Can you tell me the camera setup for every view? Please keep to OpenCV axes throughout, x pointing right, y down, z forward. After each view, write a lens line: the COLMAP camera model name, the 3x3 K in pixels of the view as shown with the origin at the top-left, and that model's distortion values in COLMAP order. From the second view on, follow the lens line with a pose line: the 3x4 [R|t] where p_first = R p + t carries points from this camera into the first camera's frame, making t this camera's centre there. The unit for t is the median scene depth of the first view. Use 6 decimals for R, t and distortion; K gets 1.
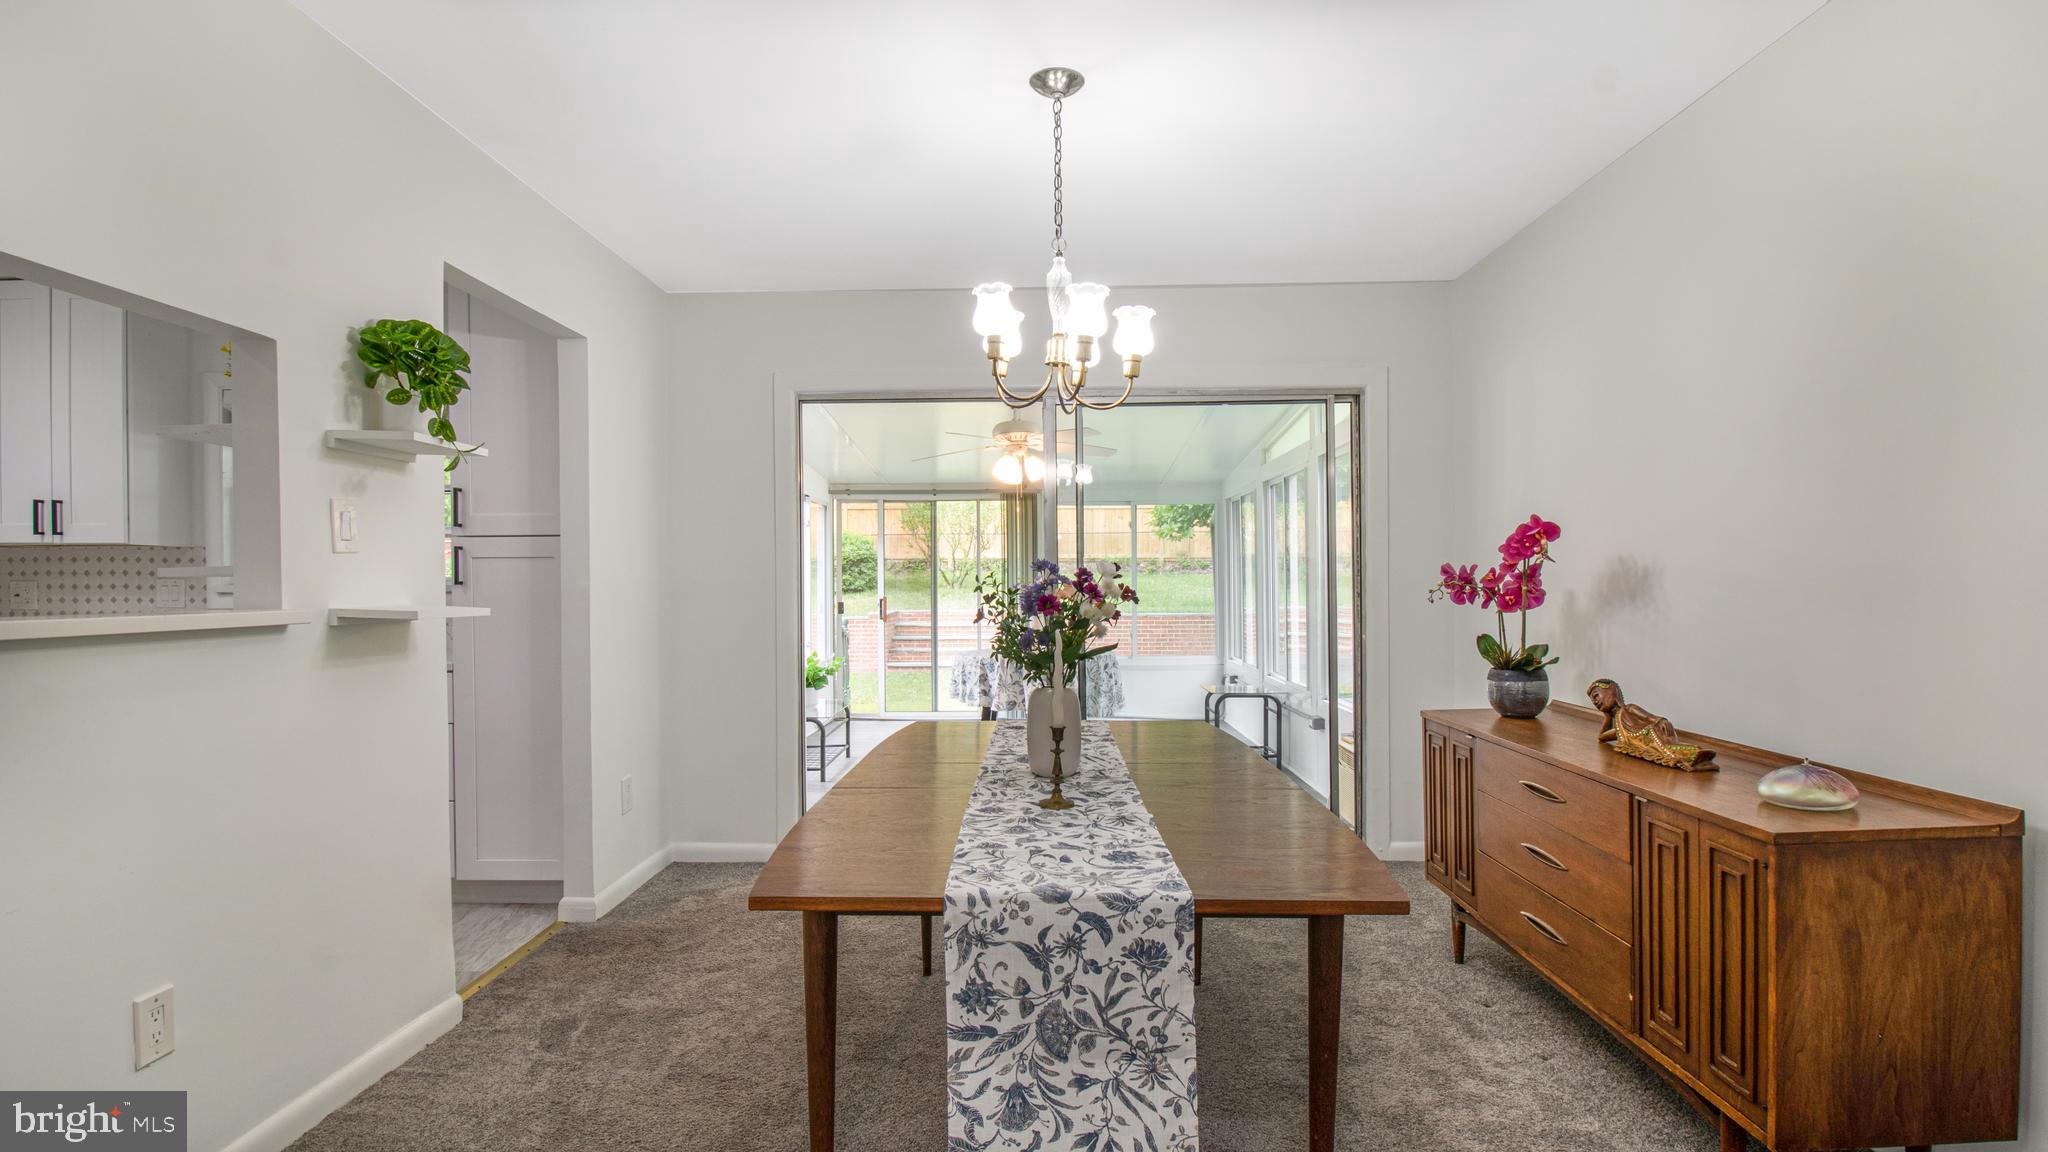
lens RADIAL K [[1012.2, 0, 1036.5], [0, 1012.2, 572.2], [0, 0, 1]] dist [-0.000209, -0.006044]
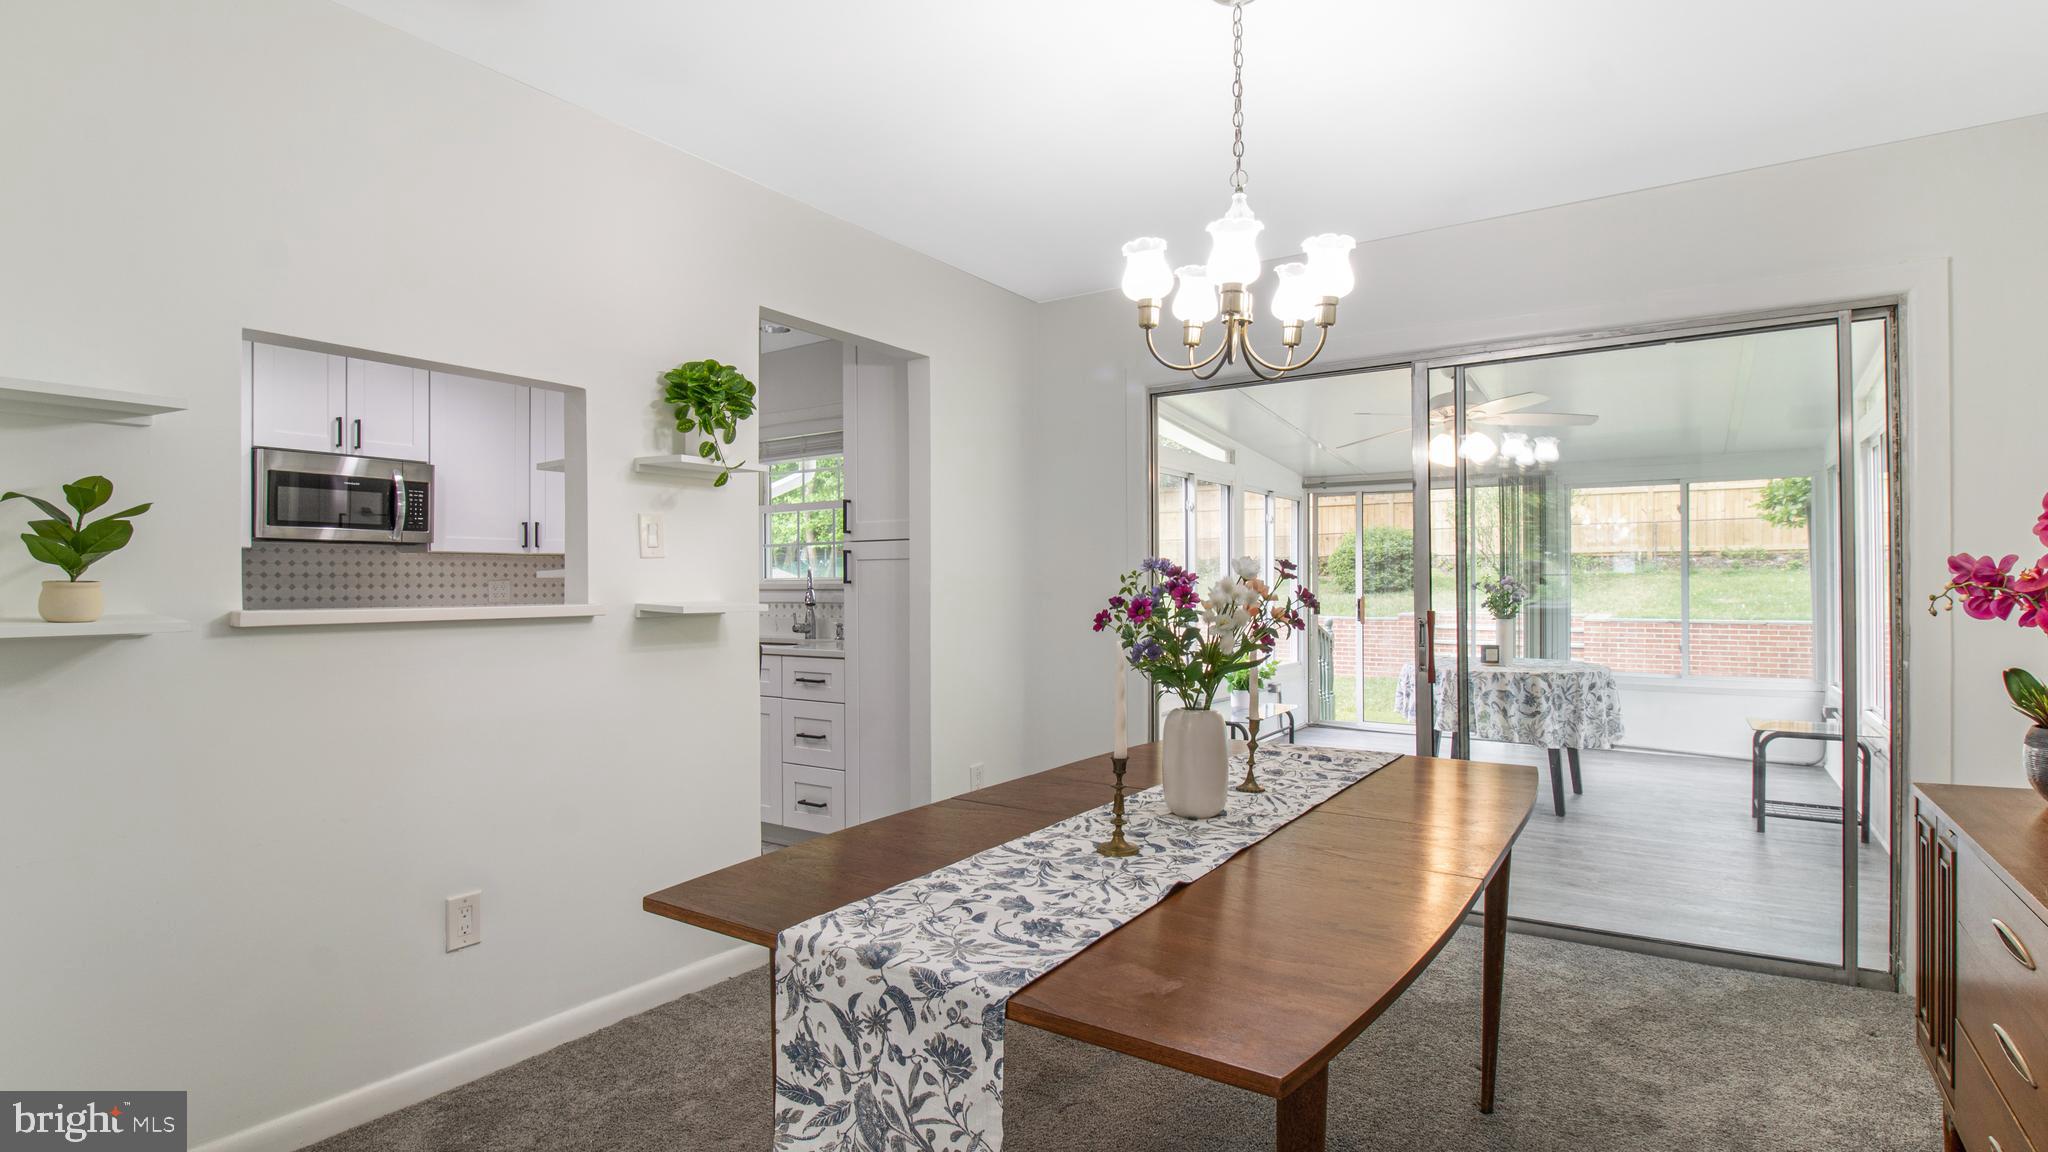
lens RADIAL K [[1012.2, 0, 1032.3], [0, 1012.2, 571.3], [0, 0, 1]] dist [-0.000209, -0.006044]
pose [[0.841589, -0.004390, -0.540101, 0.515622], [0.004973, 0.999988, -0.000380, -0.000583], [0.540096, -0.002366, 0.841600, 0.322257]]
